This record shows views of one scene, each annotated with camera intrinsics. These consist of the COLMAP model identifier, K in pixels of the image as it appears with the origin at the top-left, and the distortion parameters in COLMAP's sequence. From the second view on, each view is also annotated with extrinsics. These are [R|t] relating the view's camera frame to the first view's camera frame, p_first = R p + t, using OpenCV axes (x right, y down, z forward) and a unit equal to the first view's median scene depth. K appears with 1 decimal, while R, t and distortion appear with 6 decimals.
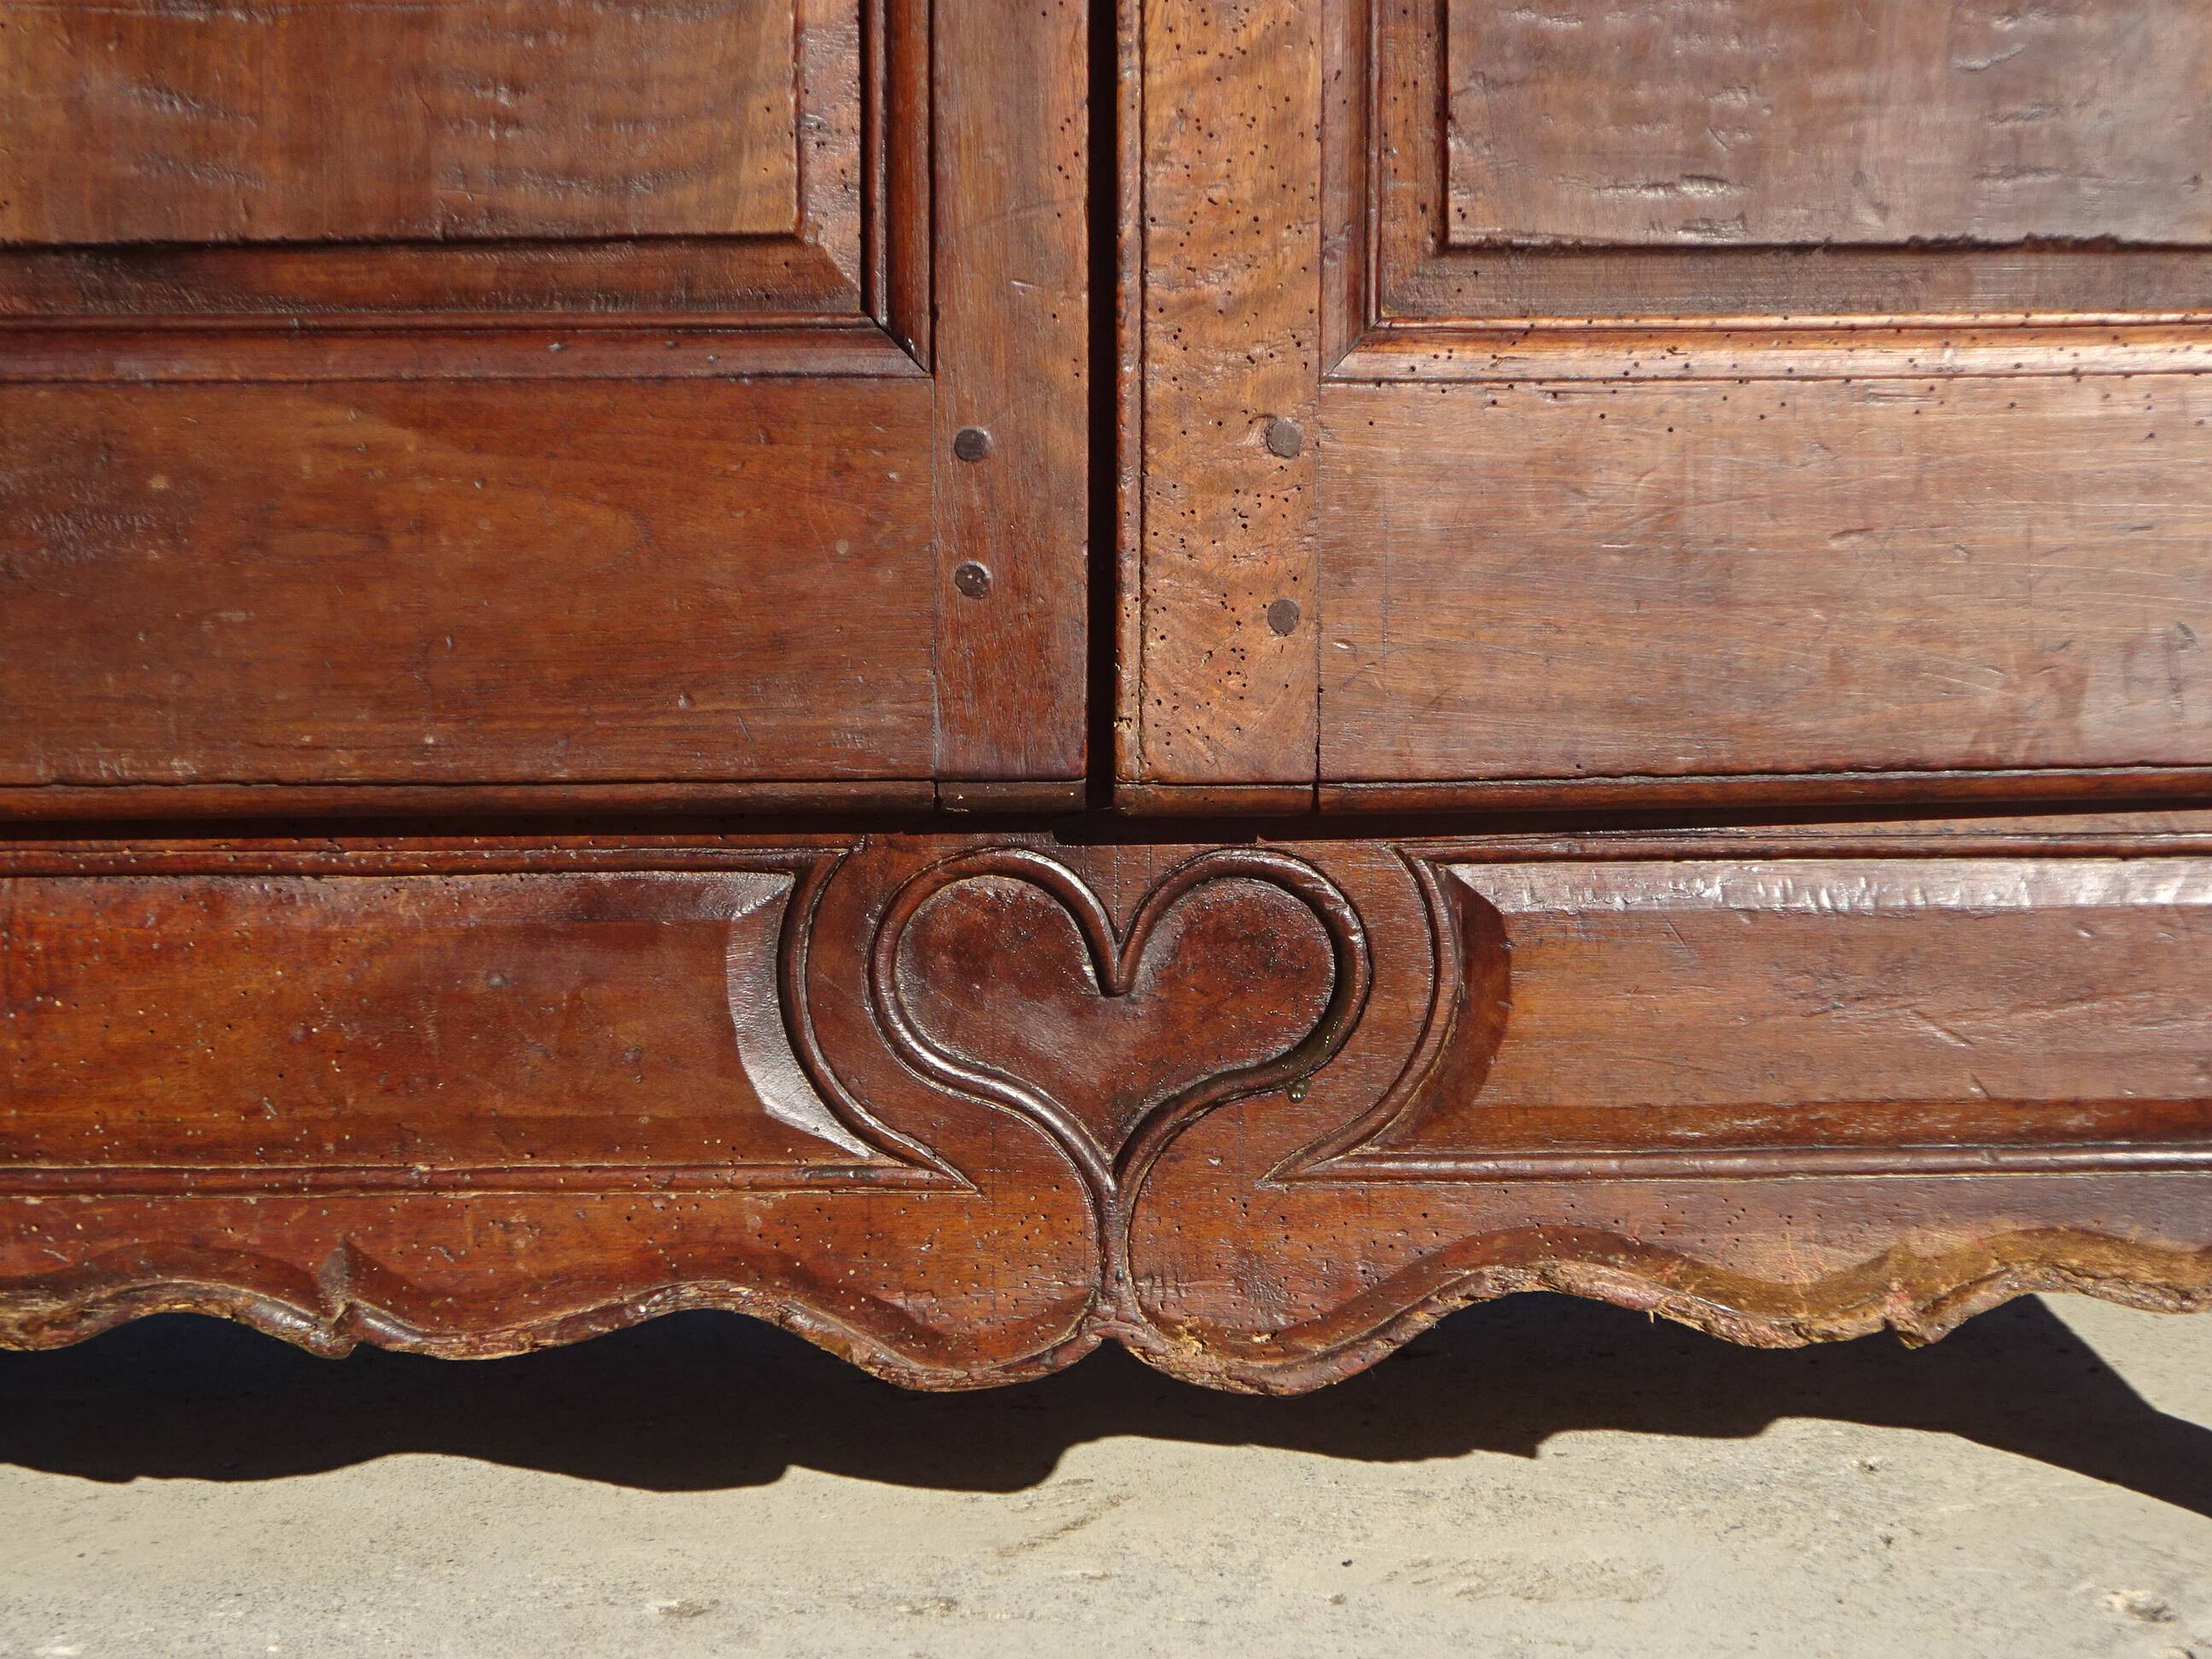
lens RADIAL K [[4460.4, 0, 1110.9], [0, 4460.4, 846.2], [0, 0, 1]] dist [0.007059, 0.037894]
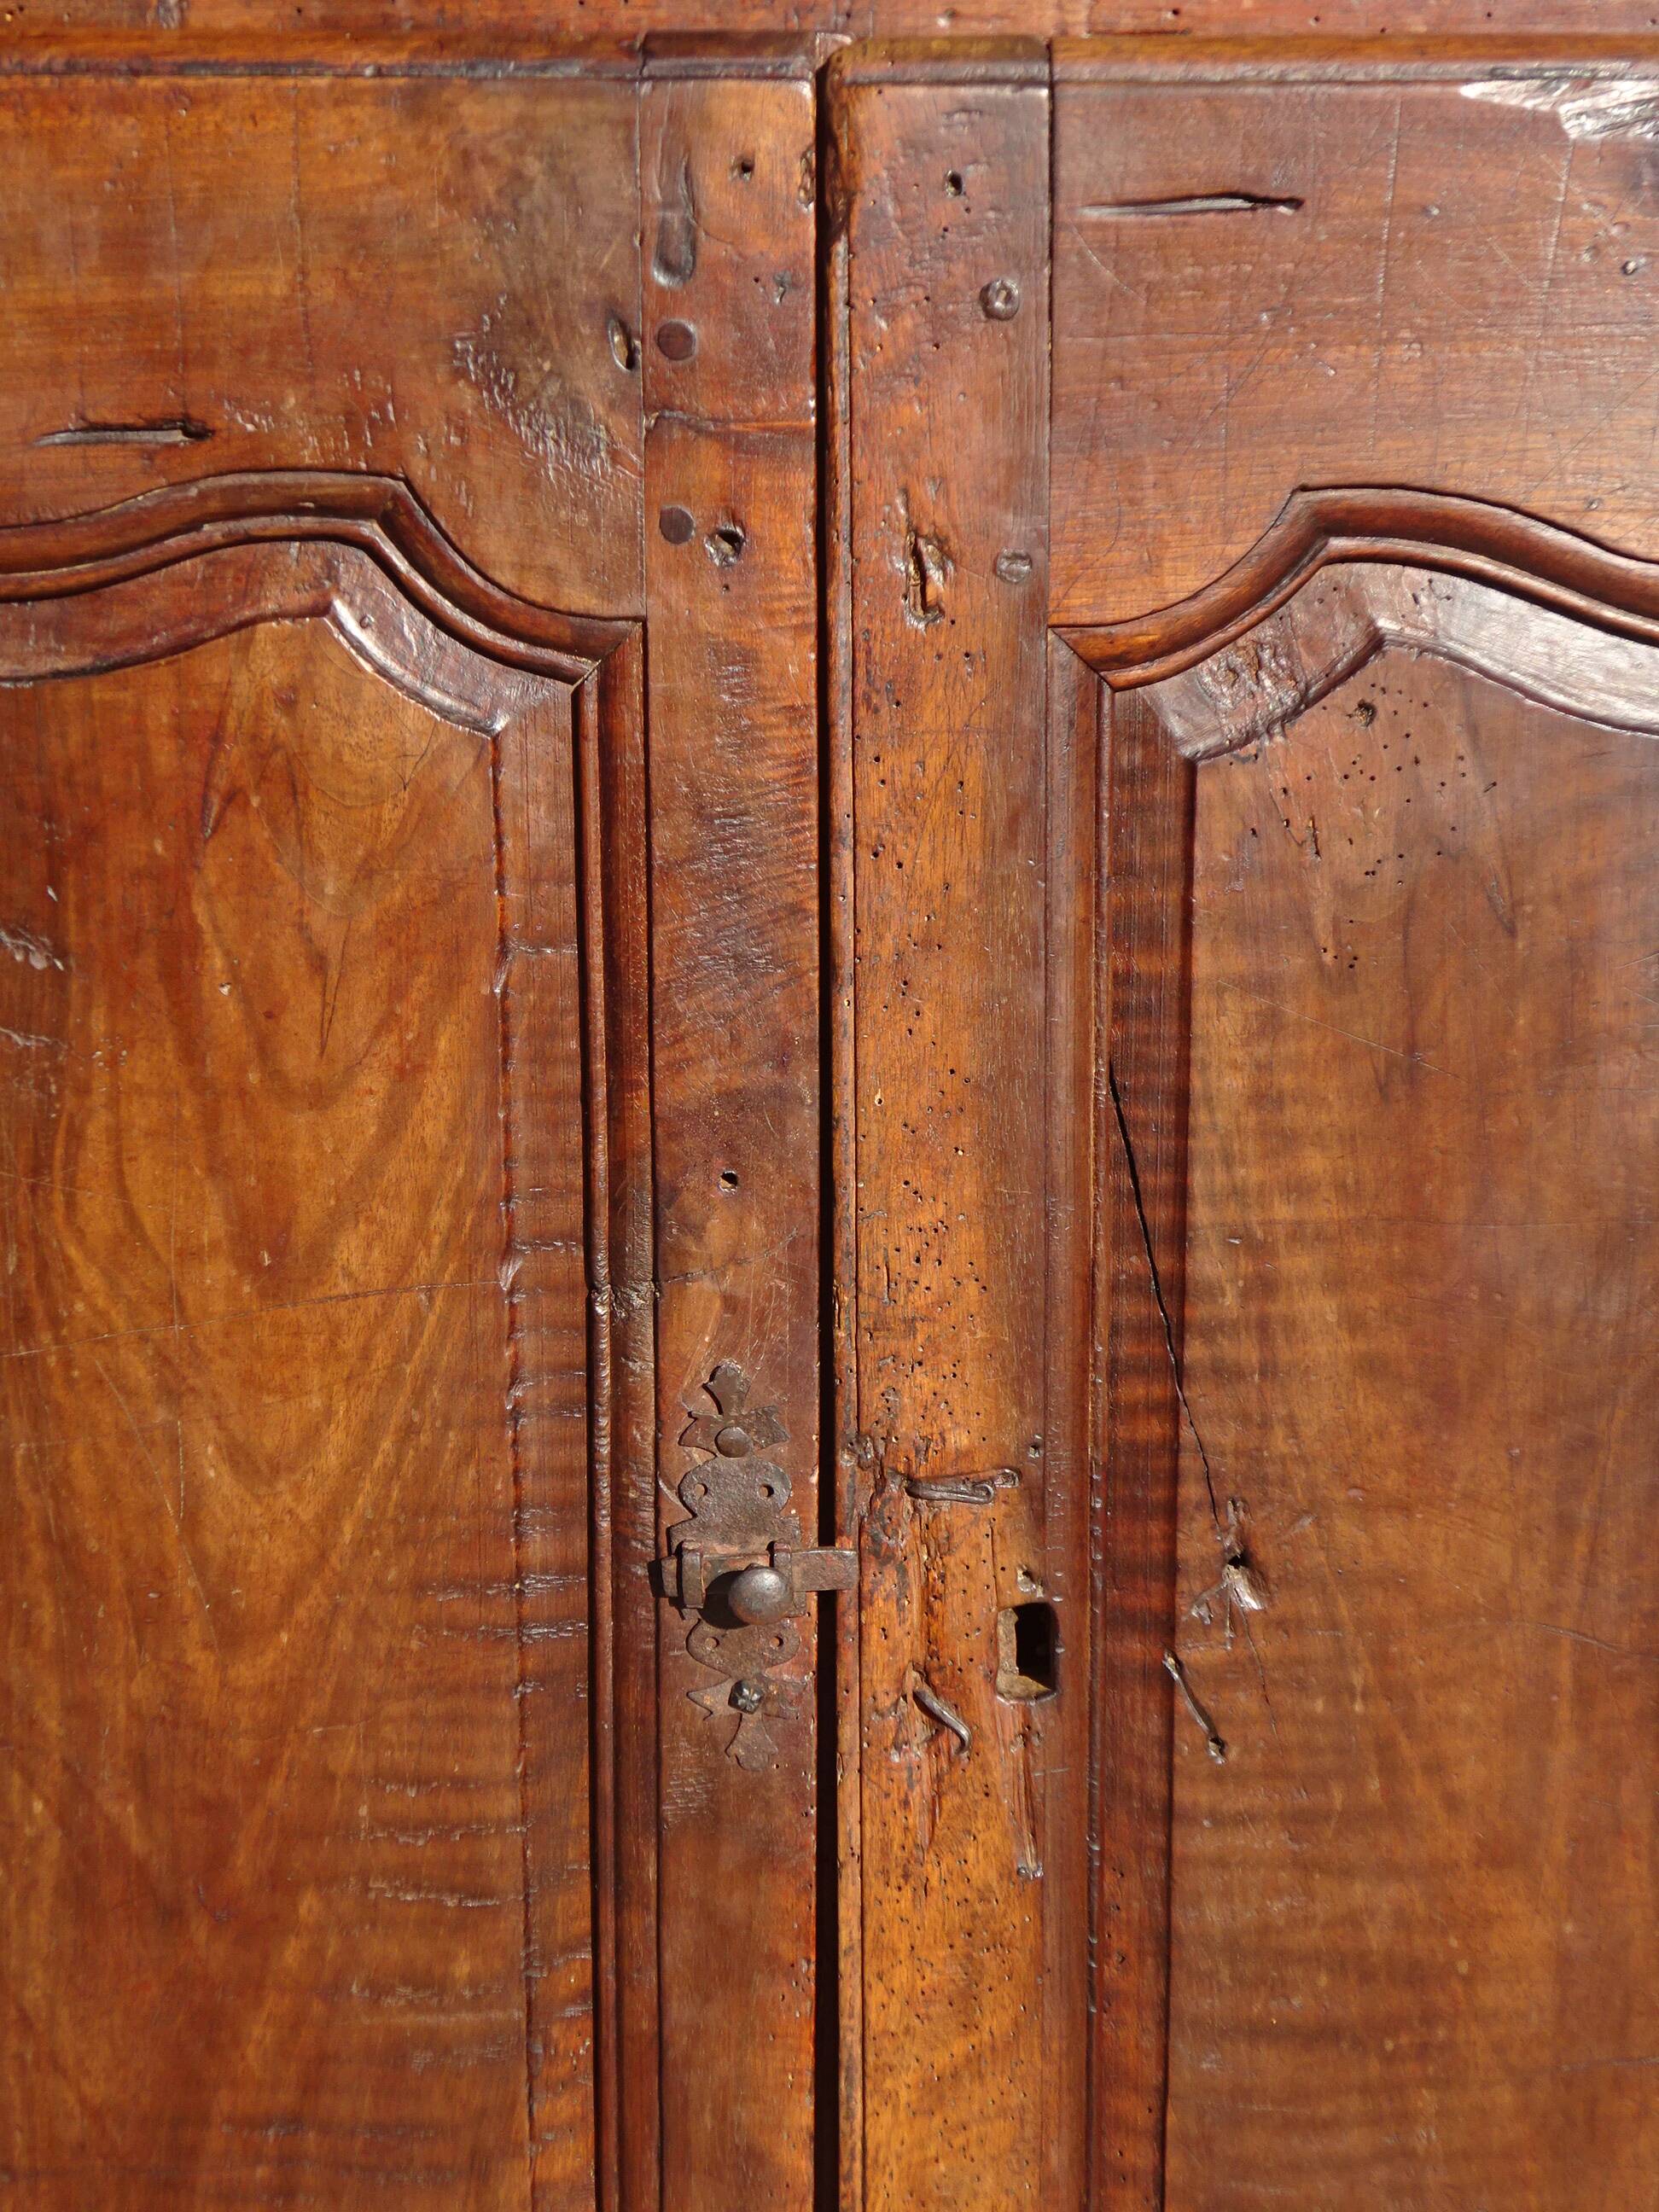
lens RADIAL K [[3848.4, 0, 829.5], [0, 3848.4, 1106.0], [0, 0, 1]] dist [-0.007848, 0.061527]
pose [[0.997370, 0.019326, -0.069850, 0.053860], [-0.011520, 0.993812, 0.110475, -0.515419], [0.071553, -0.109380, 0.991421, 0.140419]]
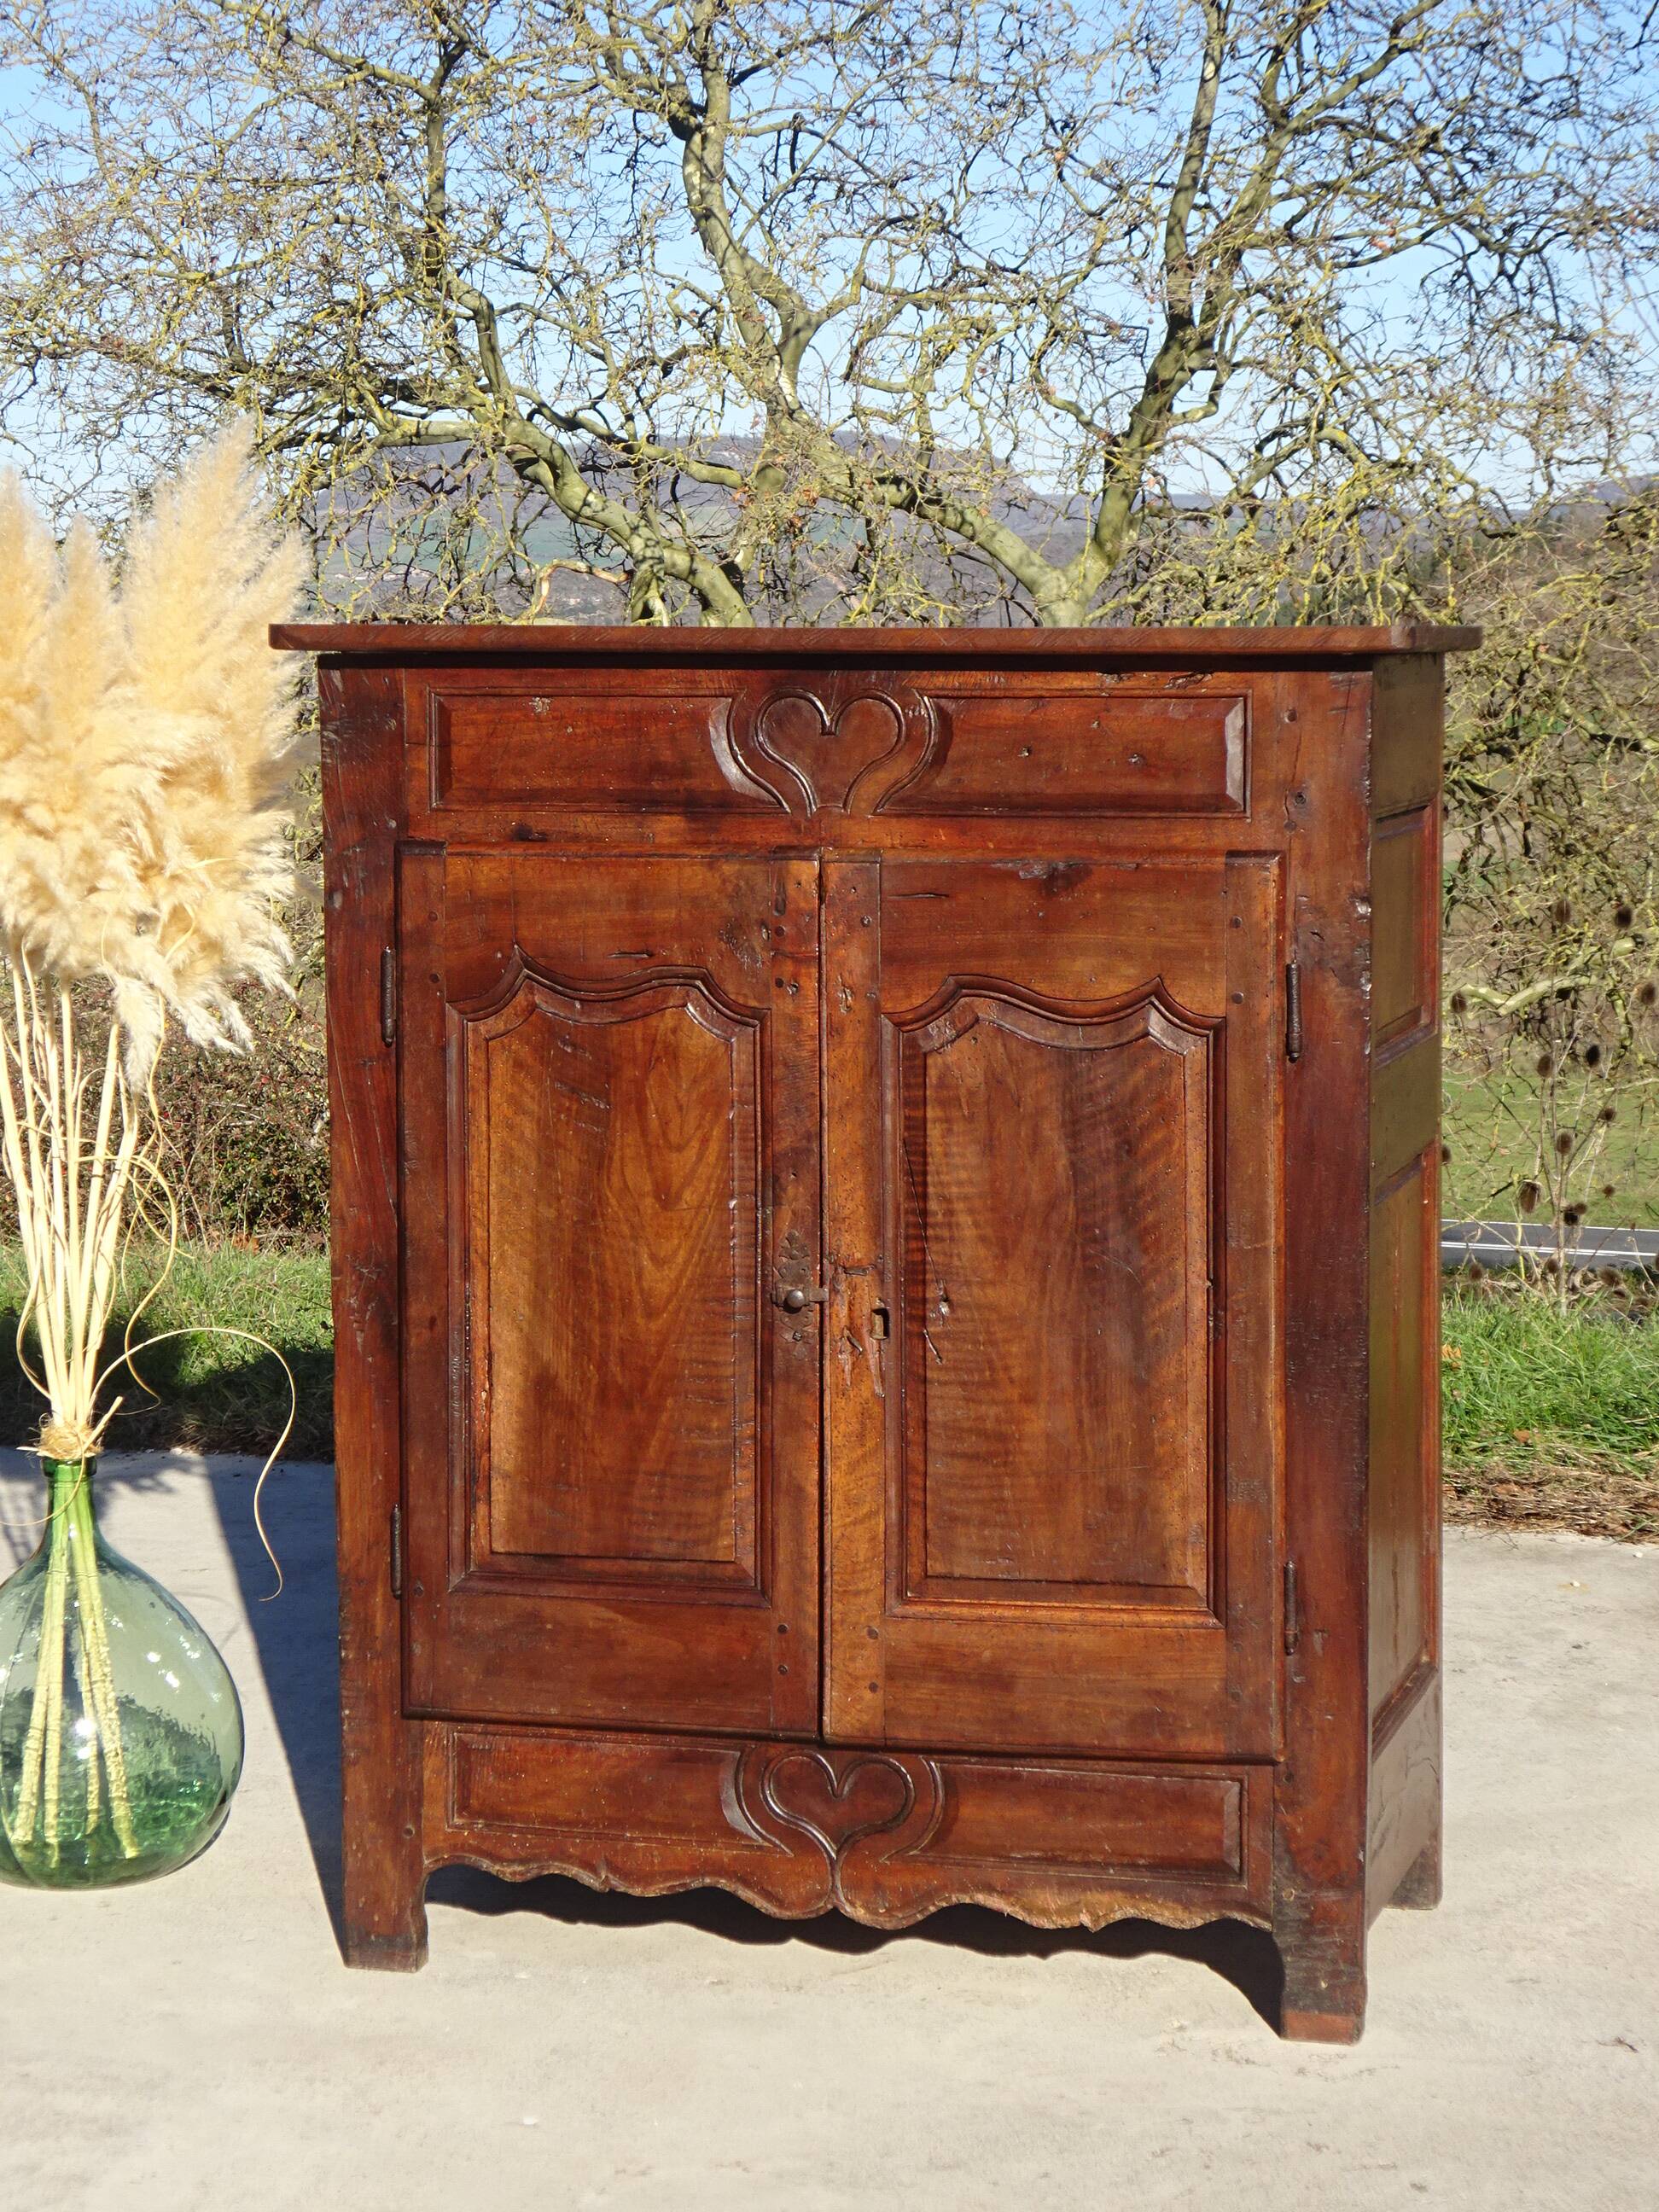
lens RADIAL K [[4841.8, 0, 802.5], [0, 4841.8, 1099.4], [0, 0, 1]] dist [0.053295, -0.488460]
pose [[0.944564, 0.031183, -0.326843, 1.100283], [-0.040787, 0.998913, -0.022570, -0.387208], [0.325784, 0.034650, 0.944809, -2.299352]]
